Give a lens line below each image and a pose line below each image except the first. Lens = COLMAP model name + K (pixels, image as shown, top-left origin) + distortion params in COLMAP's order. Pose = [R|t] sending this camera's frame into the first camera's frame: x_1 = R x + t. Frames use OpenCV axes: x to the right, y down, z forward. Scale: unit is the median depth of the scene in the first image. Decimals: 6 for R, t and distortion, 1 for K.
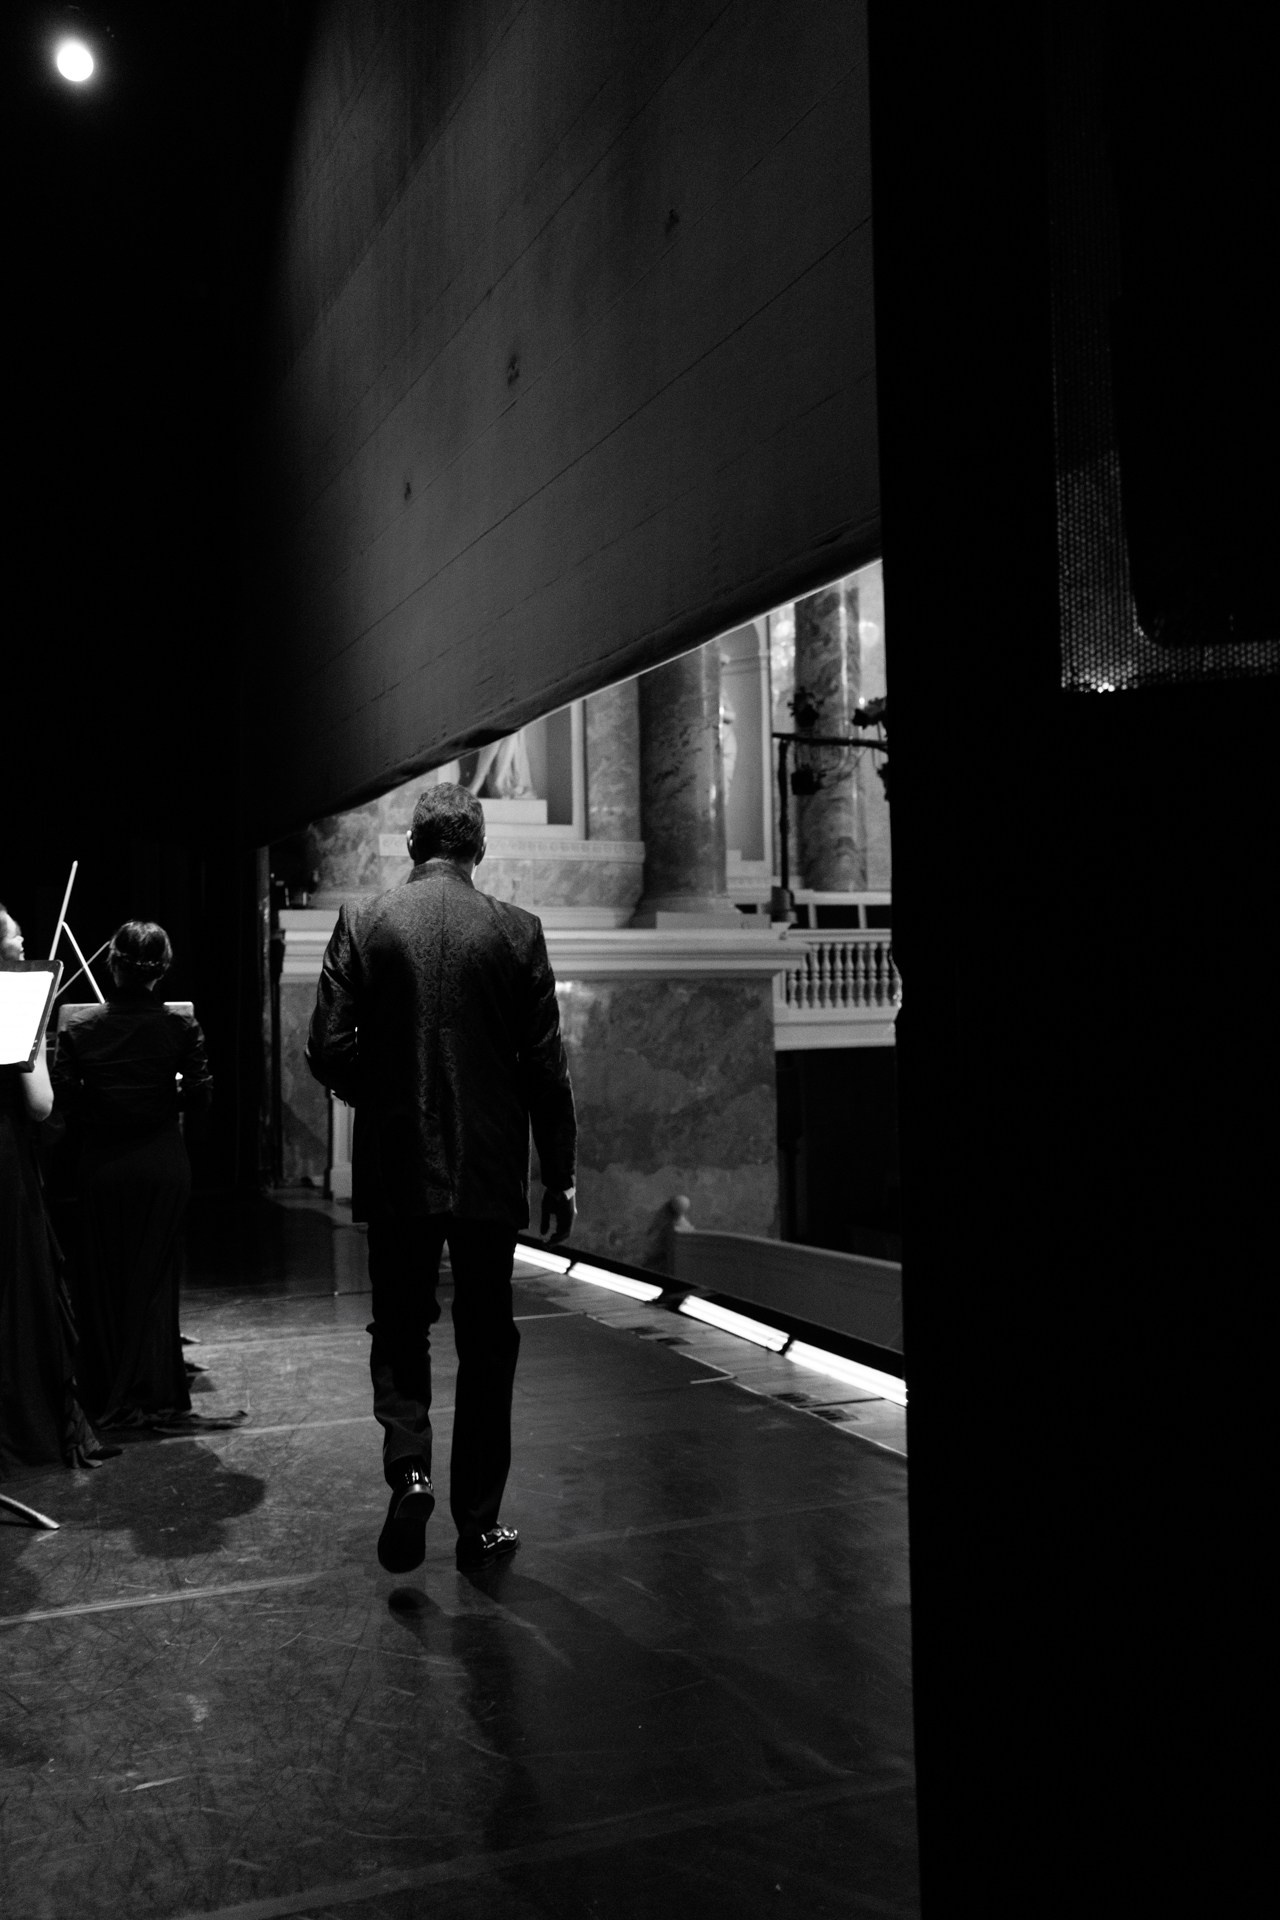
lens RADIAL K [[1899.2, 0, 640.5], [0, 1899.2, 959.5], [0, 0, 1]] dist [0.003866, 0.000000]
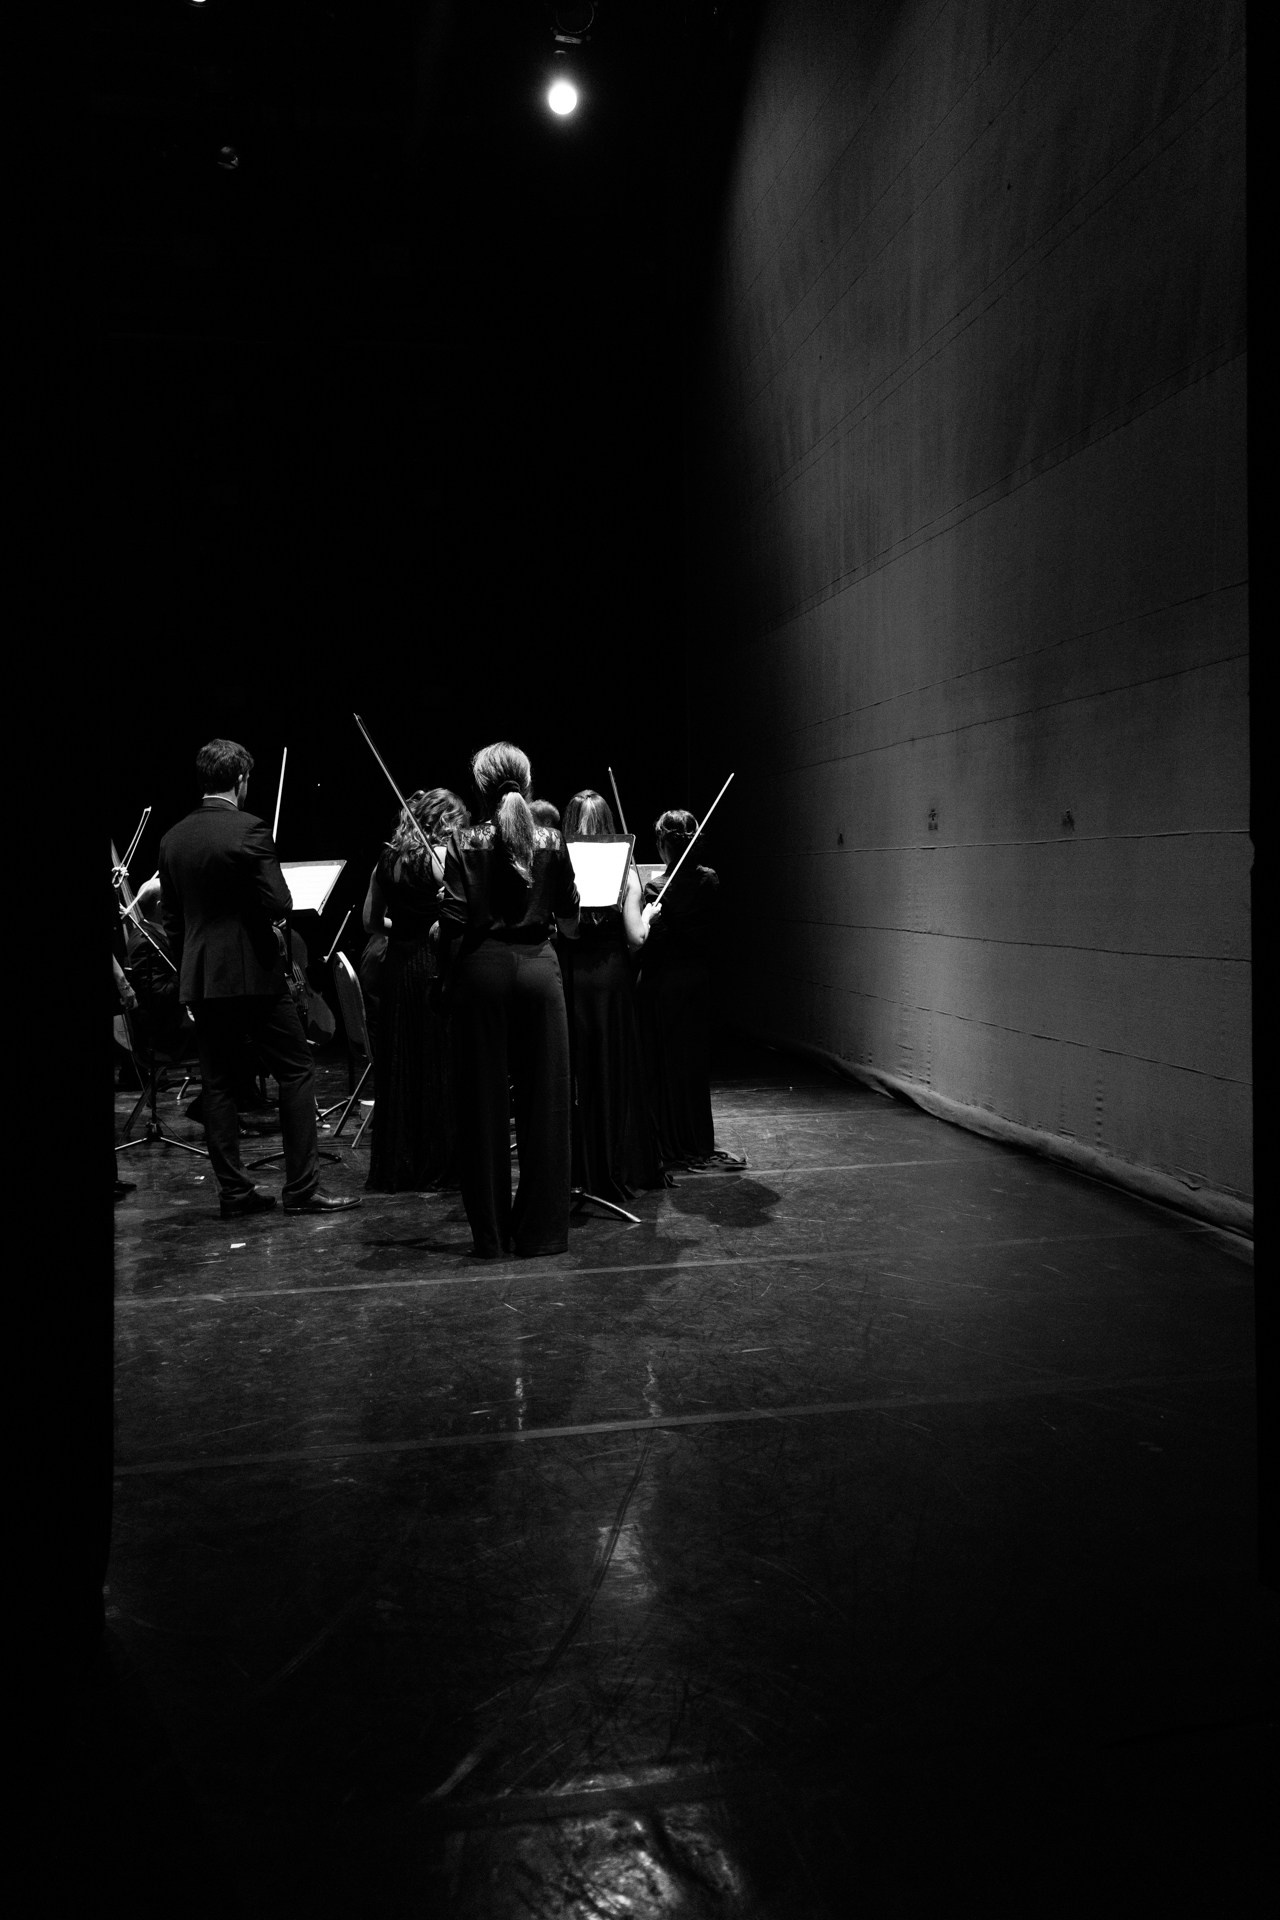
lens RADIAL K [[1631.3, 0, 639.1], [0, 1631.3, 960.6], [0, 0, 1]] dist [-0.008564, -0.001884]
pose [[0.974623, 0.010977, -0.223582, -0.027676], [0.007485, 0.996640, 0.081559, -0.004910], [0.223726, -0.081163, 0.971267, -0.205828]]
